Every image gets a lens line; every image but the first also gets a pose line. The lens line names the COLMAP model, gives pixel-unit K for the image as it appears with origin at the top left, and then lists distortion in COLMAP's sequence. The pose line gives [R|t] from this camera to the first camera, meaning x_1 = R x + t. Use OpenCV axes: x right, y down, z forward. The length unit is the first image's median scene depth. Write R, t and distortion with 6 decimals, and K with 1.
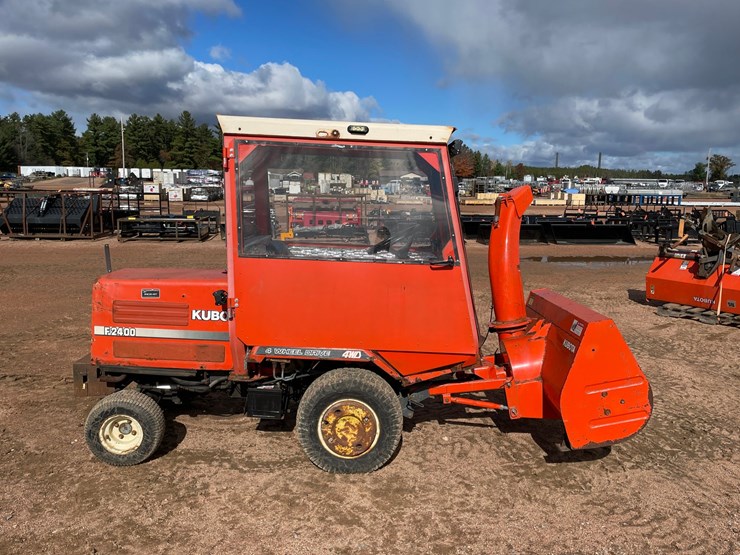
lens RADIAL K [[615.9, 0, 376.6], [0, 615.9, 275.7], [0, 0, 1]] dist [0.099236, -0.124997]
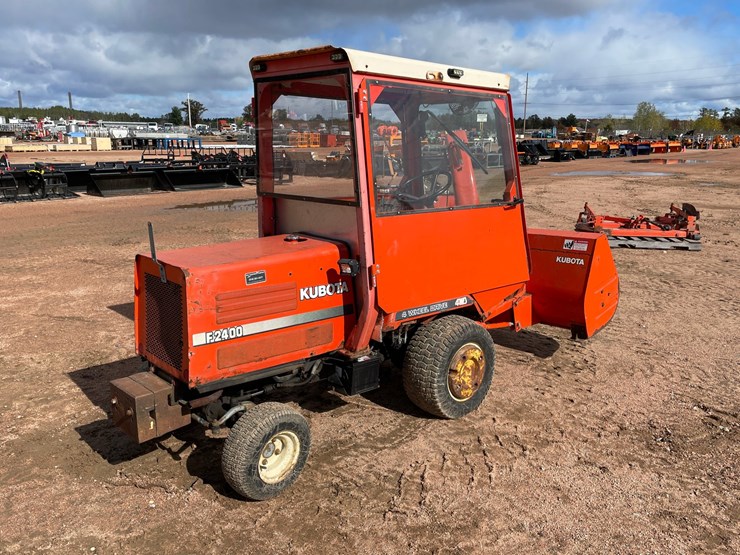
lens RADIAL K [[617.1, 0, 376.7], [0, 617.1, 280.8], [0, 0, 1]] dist [0.099118, -0.126009]
pose [[0.720154, -0.171346, 0.672323, -0.773326], [0.107055, 0.984862, 0.136328, -0.056611], [-0.685505, -0.026201, 0.727596, 0.333046]]
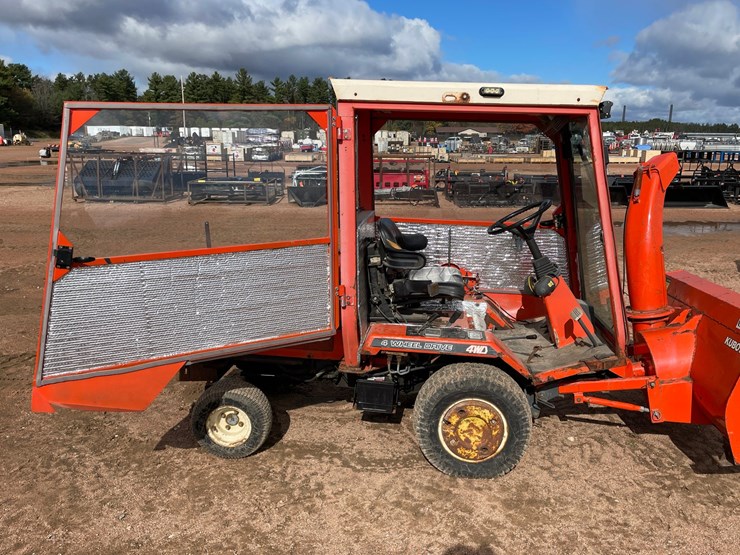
lens RADIAL K [[617.1, 0, 376.7], [0, 617.1, 280.8], [0, 0, 1]] dist [0.099118, -0.126009]
pose [[0.996083, 0.012822, -0.087489, -0.101566], [-0.006363, 0.997260, 0.073707, -0.034318], [0.088194, -0.072861, 0.993435, 0.097004]]
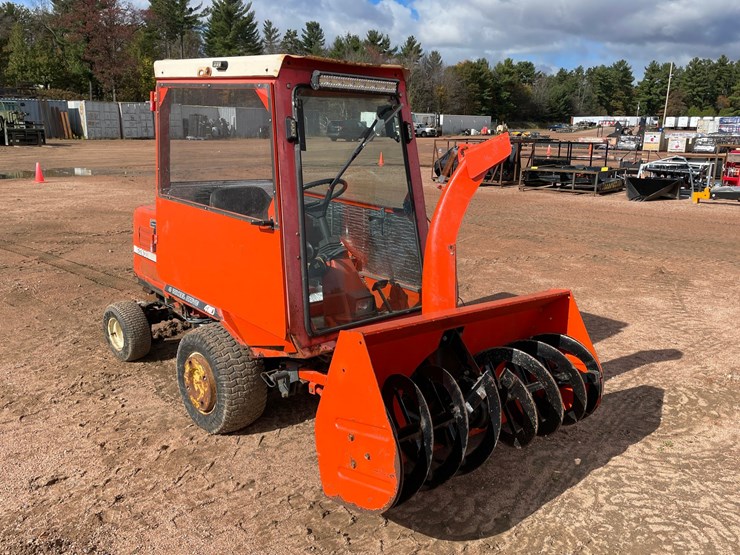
lens RADIAL K [[615.9, 0, 376.6], [0, 615.9, 275.7], [0, 0, 1]] dist [0.099236, -0.124997]
pose [[0.687697, 0.169436, -0.705949, 0.757615], [-0.114247, 0.985526, 0.125244, -0.068826], [0.716952, -0.005477, 0.697101, 0.487548]]
